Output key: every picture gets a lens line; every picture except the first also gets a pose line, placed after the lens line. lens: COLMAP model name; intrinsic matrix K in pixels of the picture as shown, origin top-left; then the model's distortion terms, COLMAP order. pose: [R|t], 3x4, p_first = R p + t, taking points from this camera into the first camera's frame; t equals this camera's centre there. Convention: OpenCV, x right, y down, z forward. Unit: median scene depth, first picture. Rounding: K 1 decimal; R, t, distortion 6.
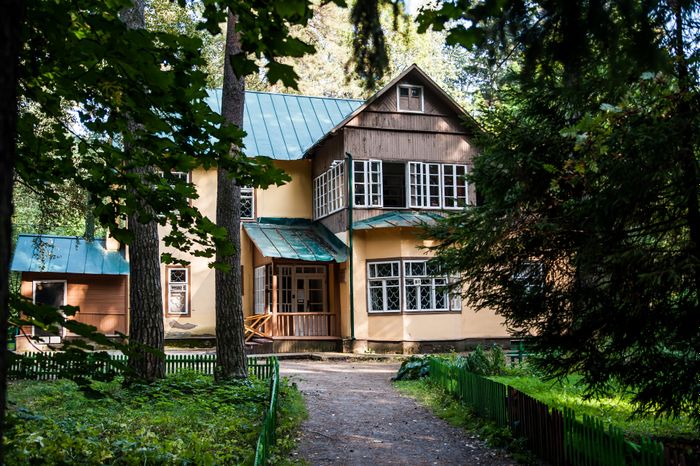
lens RADIAL K [[732.4, 0, 350.0], [0, 732.4, 233.0], [0, 0, 1]] dist [-0.083502, -0.004781]
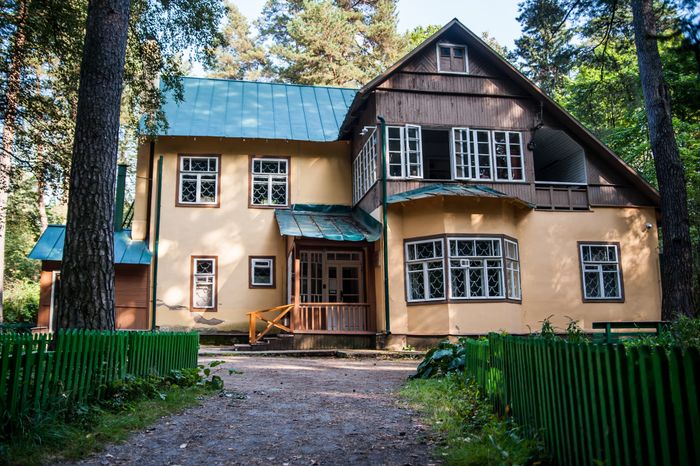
lens RADIAL K [[573.1, 0, 350.0], [0, 573.1, 233.0], [0, 0, 1]] dist [-0.115631, 0.001745]
pose [[0.989054, -0.023917, -0.145601, 0.056324], [0.013812, 0.997450, -0.070017, 0.073717], [0.146904, 0.067240, 0.986863, 0.334038]]
